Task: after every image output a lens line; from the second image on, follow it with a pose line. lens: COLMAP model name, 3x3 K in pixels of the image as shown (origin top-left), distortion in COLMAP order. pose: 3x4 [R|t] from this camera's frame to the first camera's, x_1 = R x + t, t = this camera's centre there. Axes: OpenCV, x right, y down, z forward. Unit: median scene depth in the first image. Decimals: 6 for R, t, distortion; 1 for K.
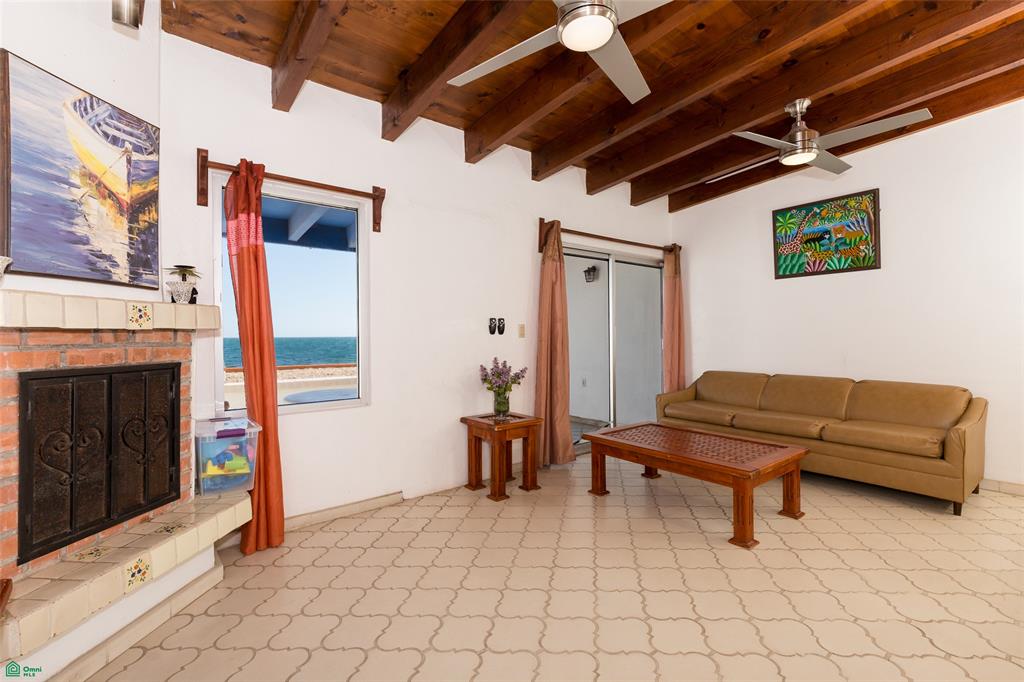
lens RADIAL K [[462.8, 0, 515.8], [0, 462.8, 335.6], [0, 0, 1]] dist [0.007083, 0.000229]
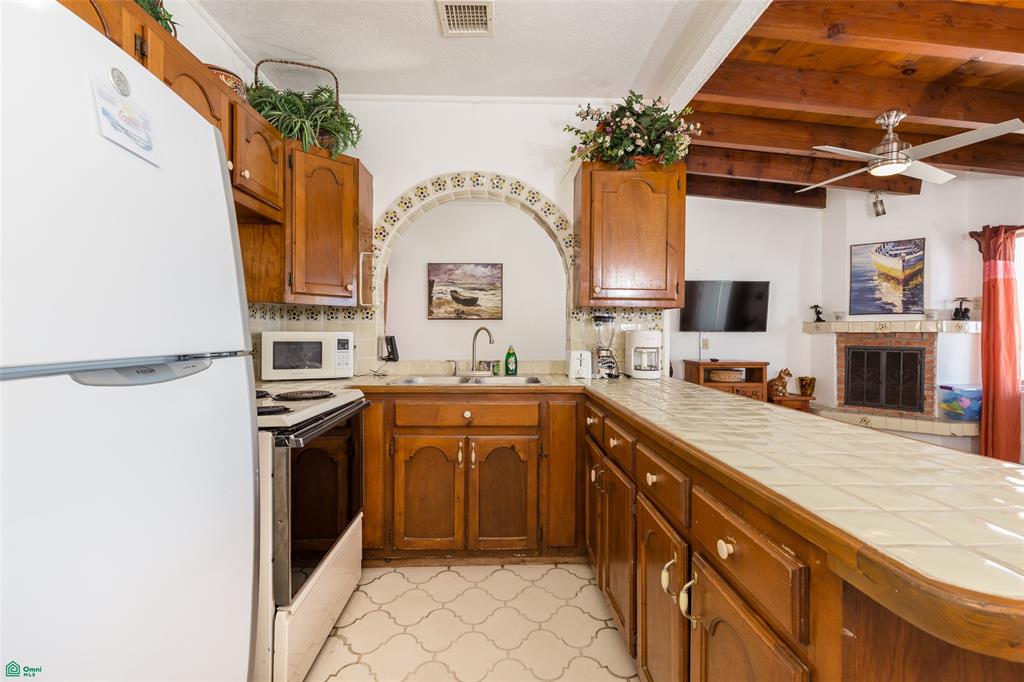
lens RADIAL K [[462.8, 0, 514.4], [0, 462.8, 336.4], [0, 0, 1]] dist [0.007083, 0.000229]
pose [[-0.611731, 0.011974, -0.790975, 1.215782], [-0.000308, 0.999882, 0.015375, -0.015475], [0.791066, 0.009649, -0.611655, 0.480827]]
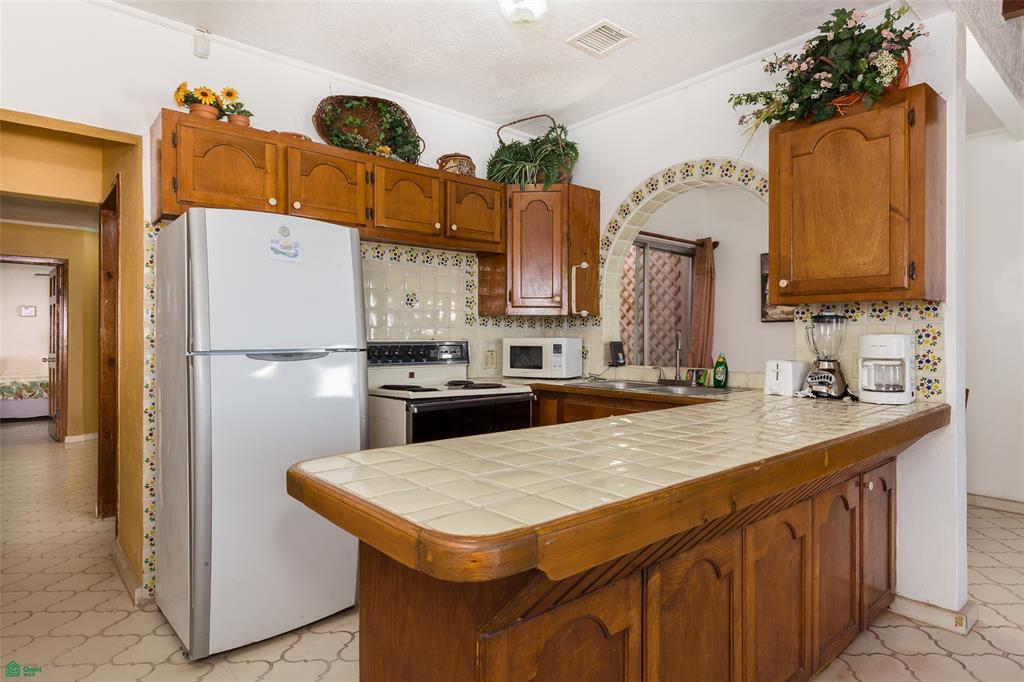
lens RADIAL K [[571.3, 0, 510.7], [0, 571.3, 335.3], [0, 0, 1]] dist [0.001568, 0.000573]
pose [[-0.999722, 0.007976, -0.022187, 0.919304], [0.008037, 0.999964, -0.002680, -0.013983], [0.022165, -0.002857, -0.999750, 0.832668]]
